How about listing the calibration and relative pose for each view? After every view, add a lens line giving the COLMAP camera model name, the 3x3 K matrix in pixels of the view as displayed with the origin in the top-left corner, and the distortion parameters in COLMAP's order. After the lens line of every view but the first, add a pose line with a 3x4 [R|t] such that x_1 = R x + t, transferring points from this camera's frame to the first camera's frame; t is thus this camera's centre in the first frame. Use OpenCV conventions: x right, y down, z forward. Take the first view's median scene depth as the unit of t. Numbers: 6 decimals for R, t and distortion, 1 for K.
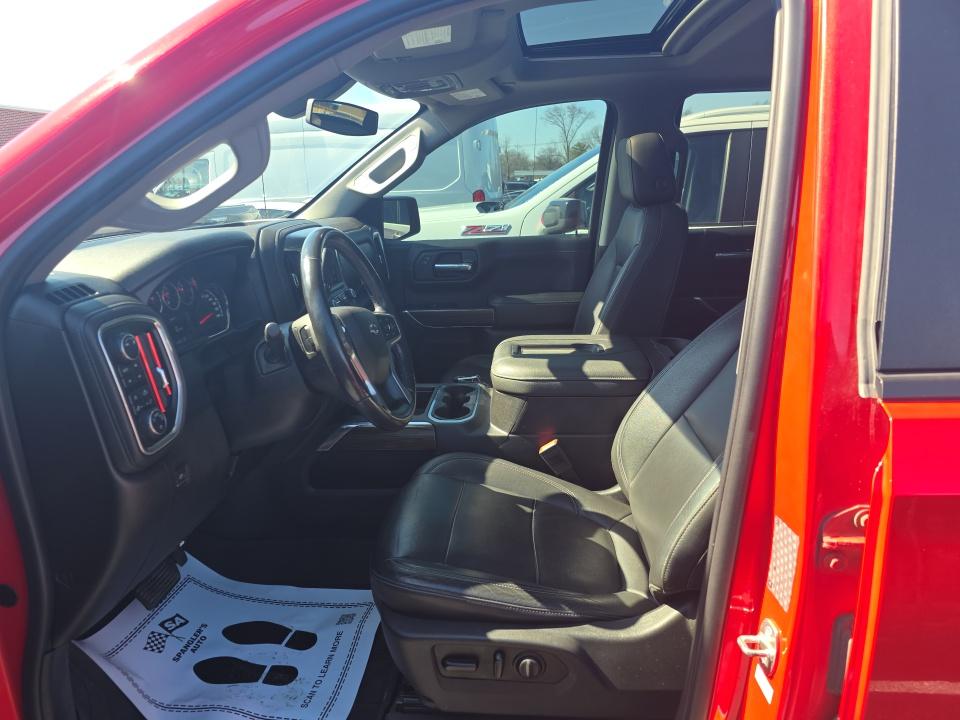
lens RADIAL K [[647.4, 0, 480.0], [0, 647.4, 360.0], [0, 0, 1]] dist [0.059703, -0.066784]
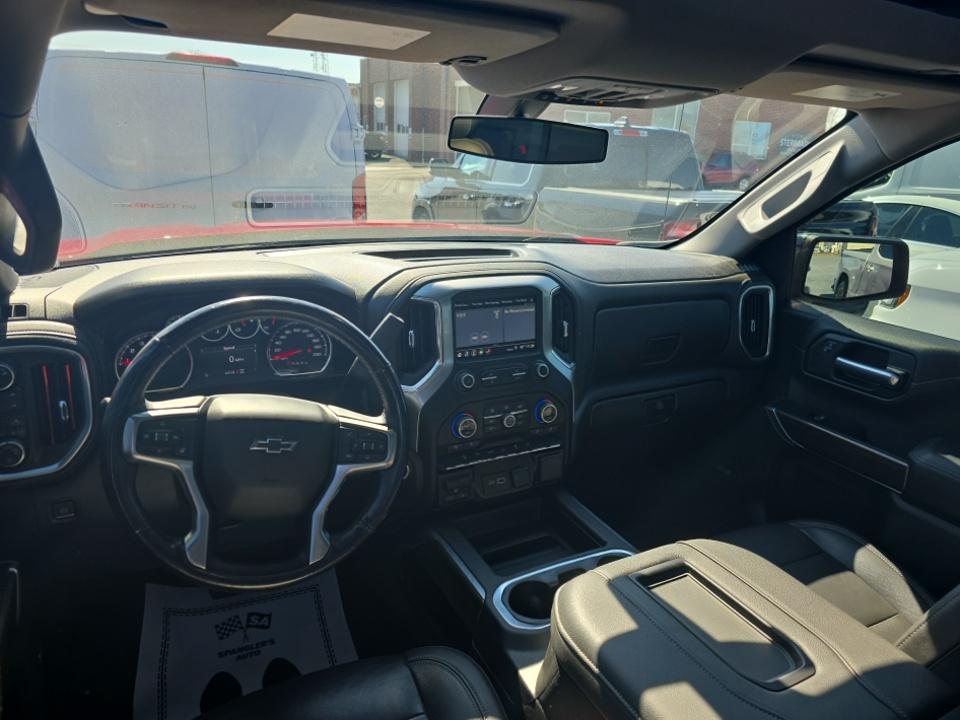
lens RADIAL K [[647.4, 0, 480.0], [0, 647.4, 360.0], [0, 0, 1]] dist [0.059703, -0.066784]
pose [[0.547844, 0.320316, -0.772829, 0.340575], [-0.291594, 0.938976, 0.182474, -0.238862], [0.784118, 0.125385, 0.607814, 0.525745]]
